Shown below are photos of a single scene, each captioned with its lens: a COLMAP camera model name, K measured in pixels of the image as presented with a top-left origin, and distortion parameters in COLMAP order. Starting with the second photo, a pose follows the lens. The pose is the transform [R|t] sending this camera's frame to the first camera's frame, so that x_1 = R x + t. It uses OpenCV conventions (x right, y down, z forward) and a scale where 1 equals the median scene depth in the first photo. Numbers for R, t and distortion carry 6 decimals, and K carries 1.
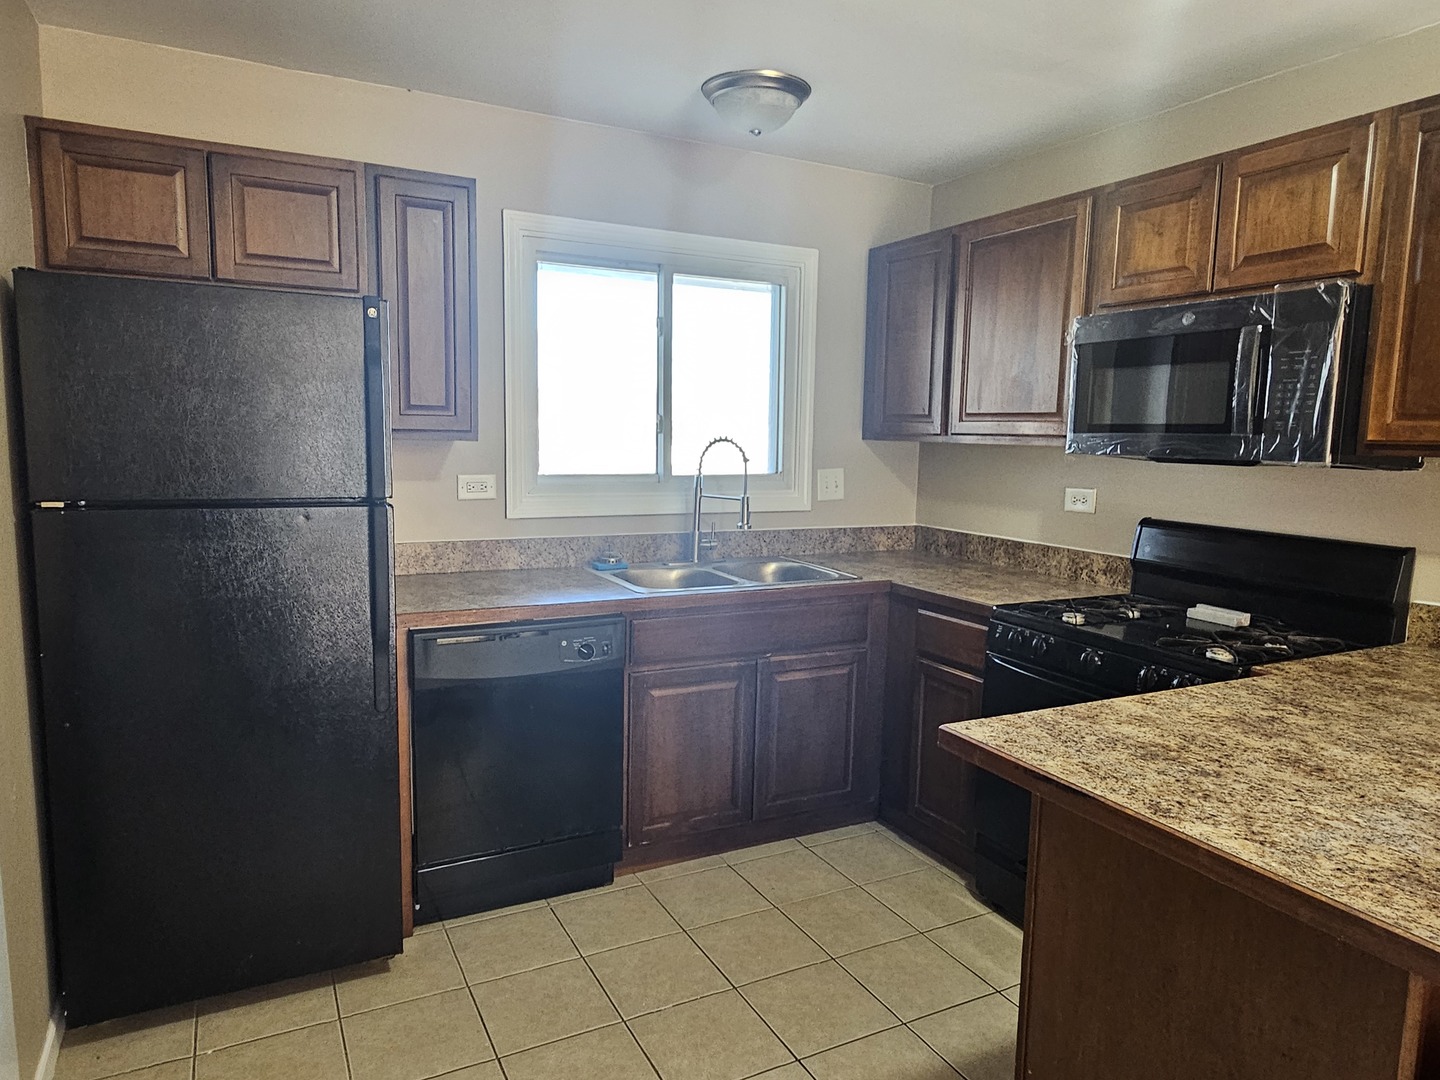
lens RADIAL K [[923.9, 0, 729.5], [0, 923.9, 540.2], [0, 0, 1]] dist [0.008506, -0.001591]
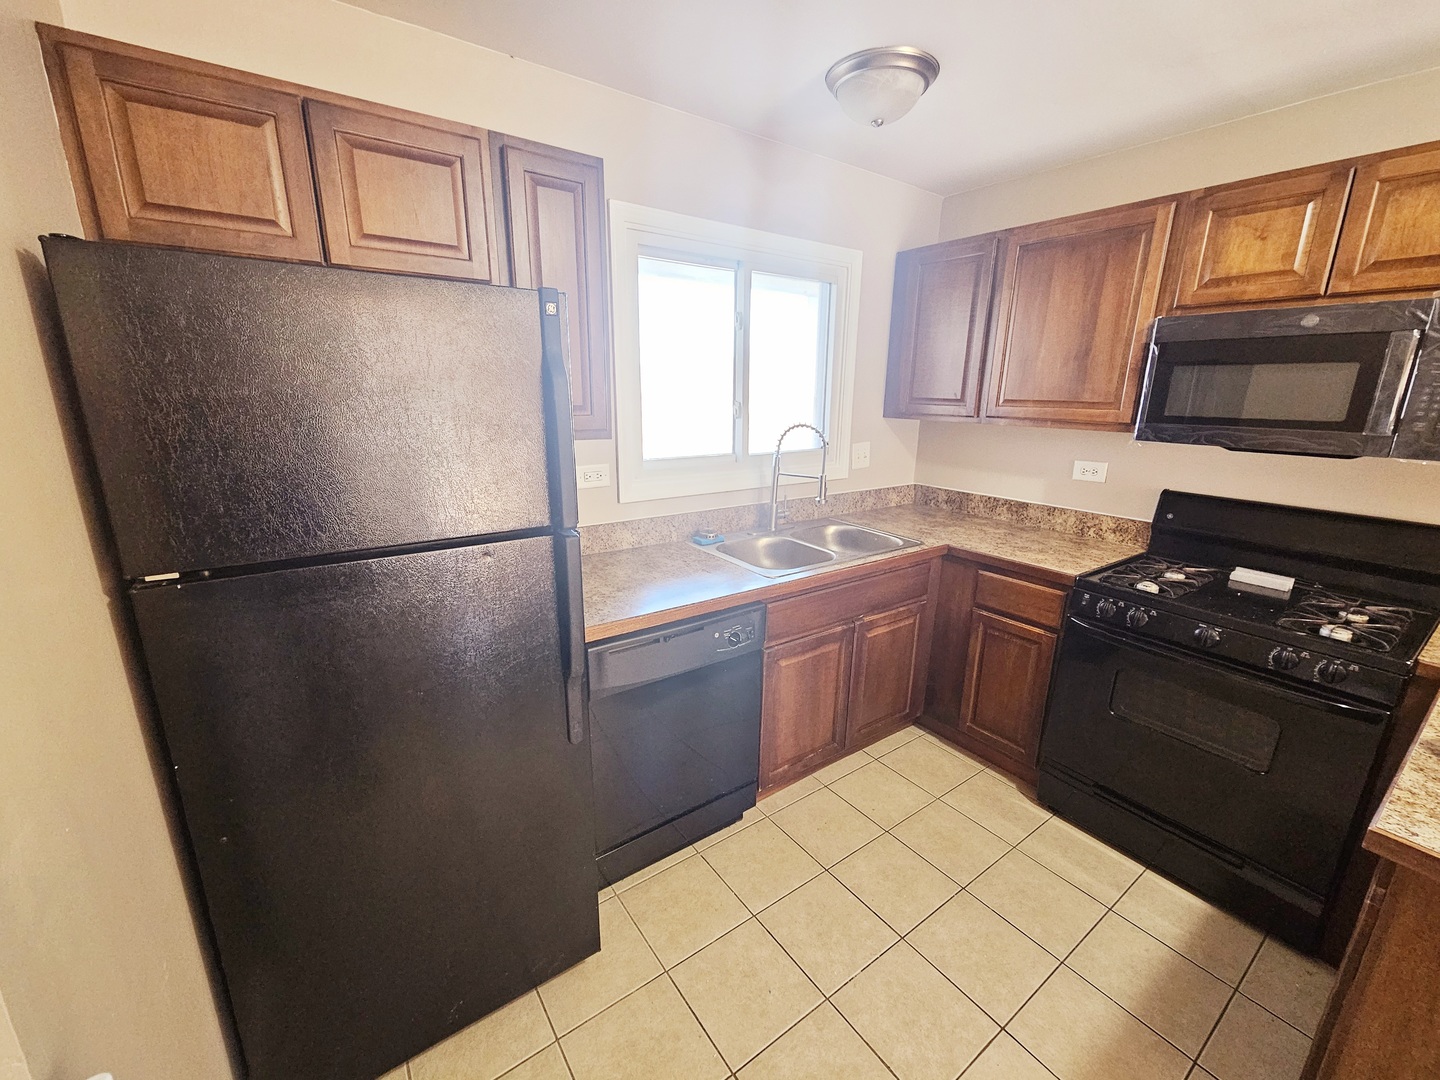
lens RADIAL K [[591.2, 0, 727.3], [0, 591.2, 539.8], [0, 0, 1]] dist [0.004502, -0.001103]
pose [[0.990223, -0.041119, 0.133292, -0.254351], [0.022357, 0.989996, 0.139312, -0.091070], [-0.137687, -0.134970, 0.981237, 0.351990]]
